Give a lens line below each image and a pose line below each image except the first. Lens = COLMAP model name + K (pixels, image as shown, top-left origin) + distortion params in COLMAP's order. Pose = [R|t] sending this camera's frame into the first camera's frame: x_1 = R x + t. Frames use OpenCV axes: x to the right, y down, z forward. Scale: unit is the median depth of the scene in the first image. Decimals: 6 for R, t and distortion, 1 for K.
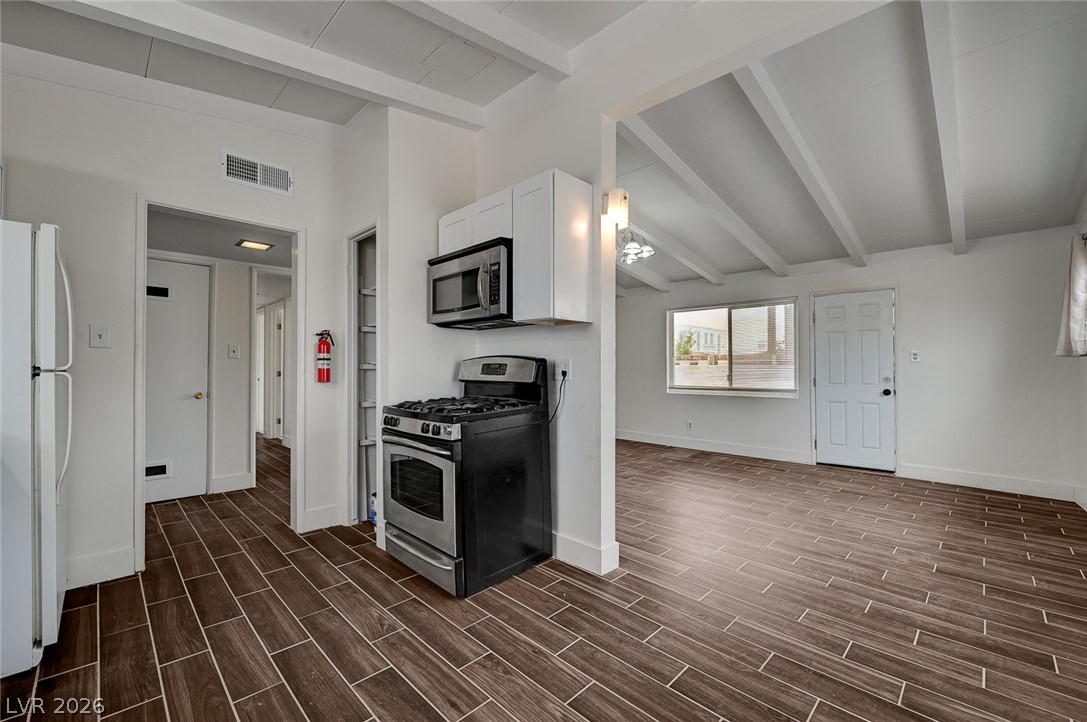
lens RADIAL K [[446.7, 0, 549.6], [0, 446.7, 360.7], [0, 0, 1]] dist [-0.001240, 0.000170]
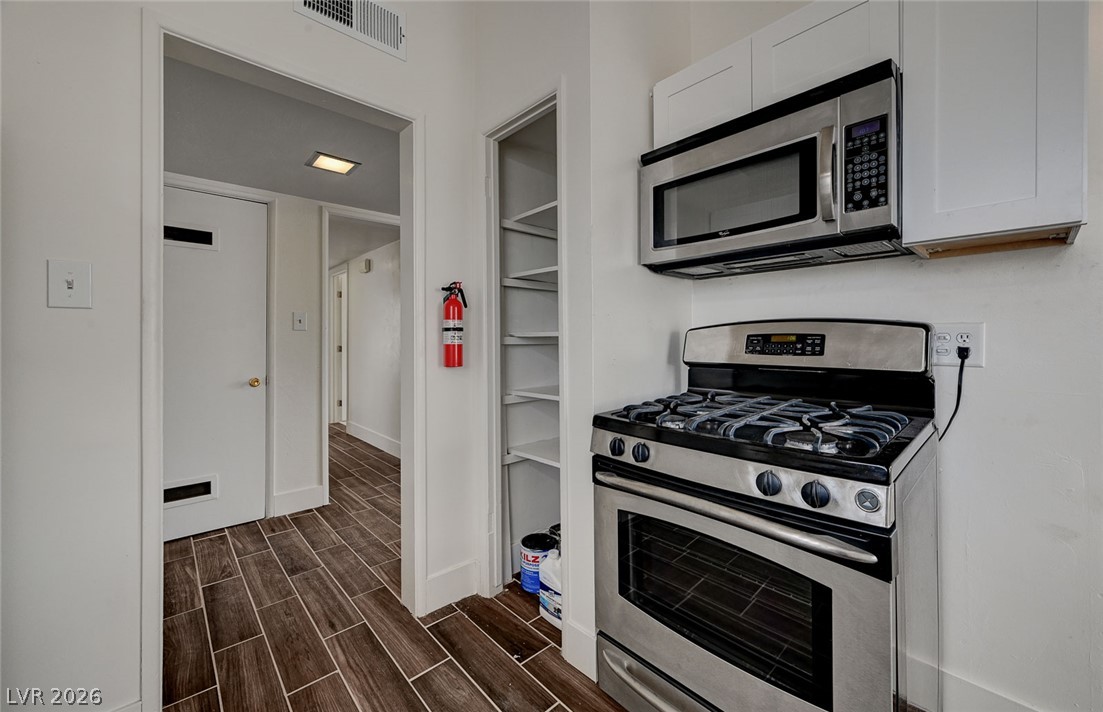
lens RADIAL K [[424.9, 0, 551.7], [0, 424.9, 332.1], [0, 0, 1]] dist [-0.001459, -0.000225]
pose [[0.998859, -0.007739, -0.047134, -0.343930], [0.007681, 0.999970, -0.001411, 0.002212], [0.047144, 0.001047, 0.998888, 0.424746]]
